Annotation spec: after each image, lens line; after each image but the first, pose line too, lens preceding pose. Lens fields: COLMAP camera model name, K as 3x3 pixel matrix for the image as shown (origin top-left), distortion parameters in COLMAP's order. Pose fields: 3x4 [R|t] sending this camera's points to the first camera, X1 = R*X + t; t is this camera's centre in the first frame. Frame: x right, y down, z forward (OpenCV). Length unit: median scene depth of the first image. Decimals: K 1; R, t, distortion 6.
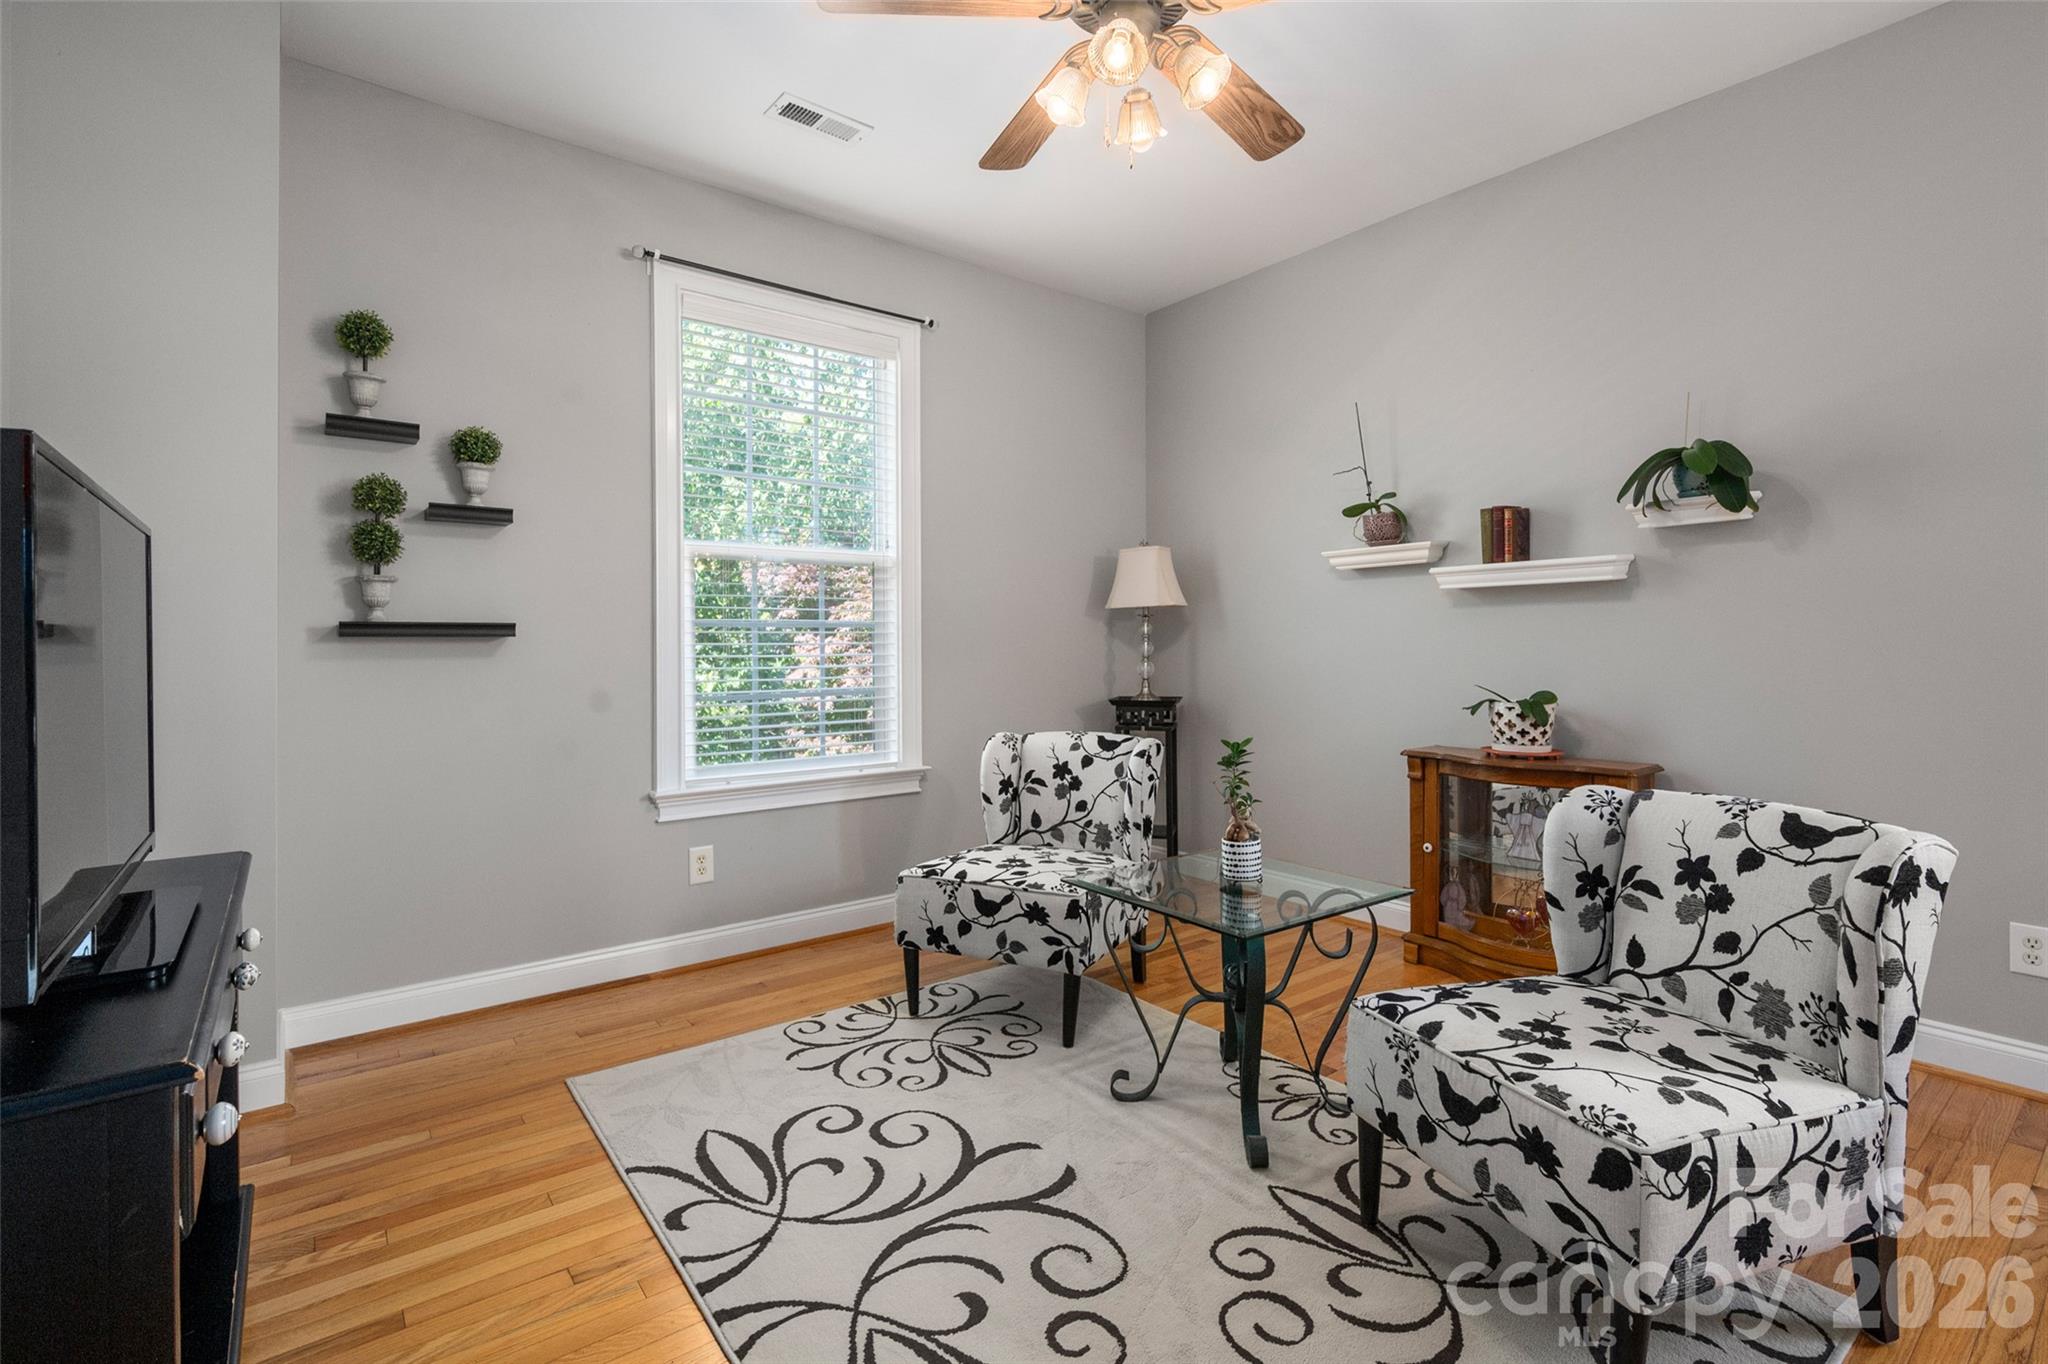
lens RADIAL K [[916.3, 0, 991.0], [0, 916.3, 641.4], [0, 0, 1]] dist [-0.004324, -0.000057]
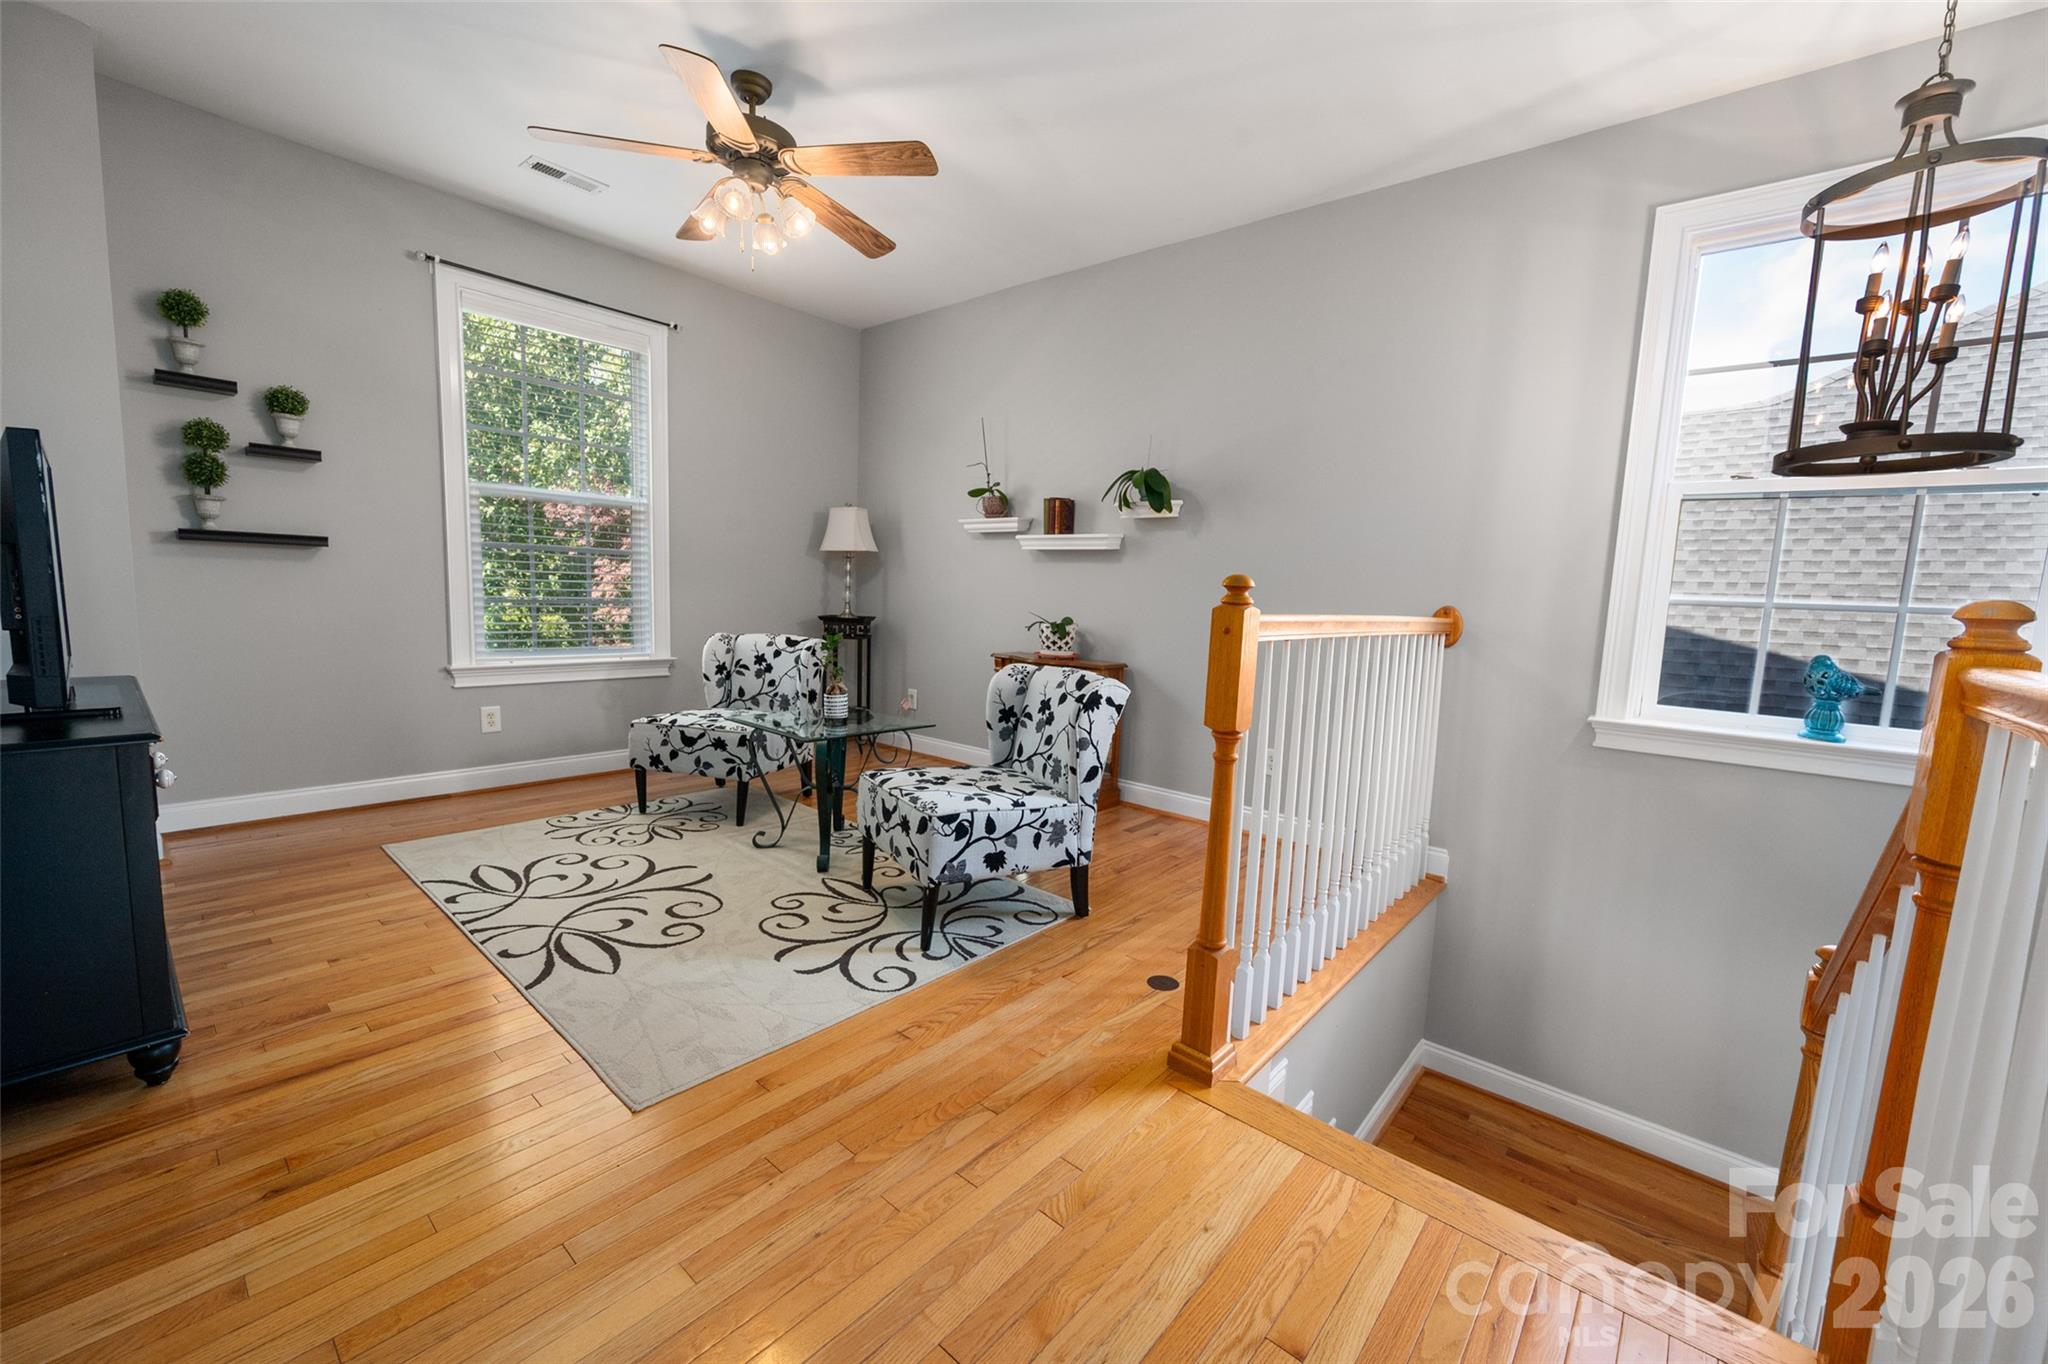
lens RADIAL K [[831.5, 0, 1027.4], [0, 831.5, 688.8], [0, 0, 1]] dist [-0.001574, -0.001507]
pose [[0.977783, 0.021009, 0.208562, 0.266195], [-0.047263, 0.991440, 0.121710, 0.005229], [-0.204220, -0.128864, 0.970406, -0.477224]]
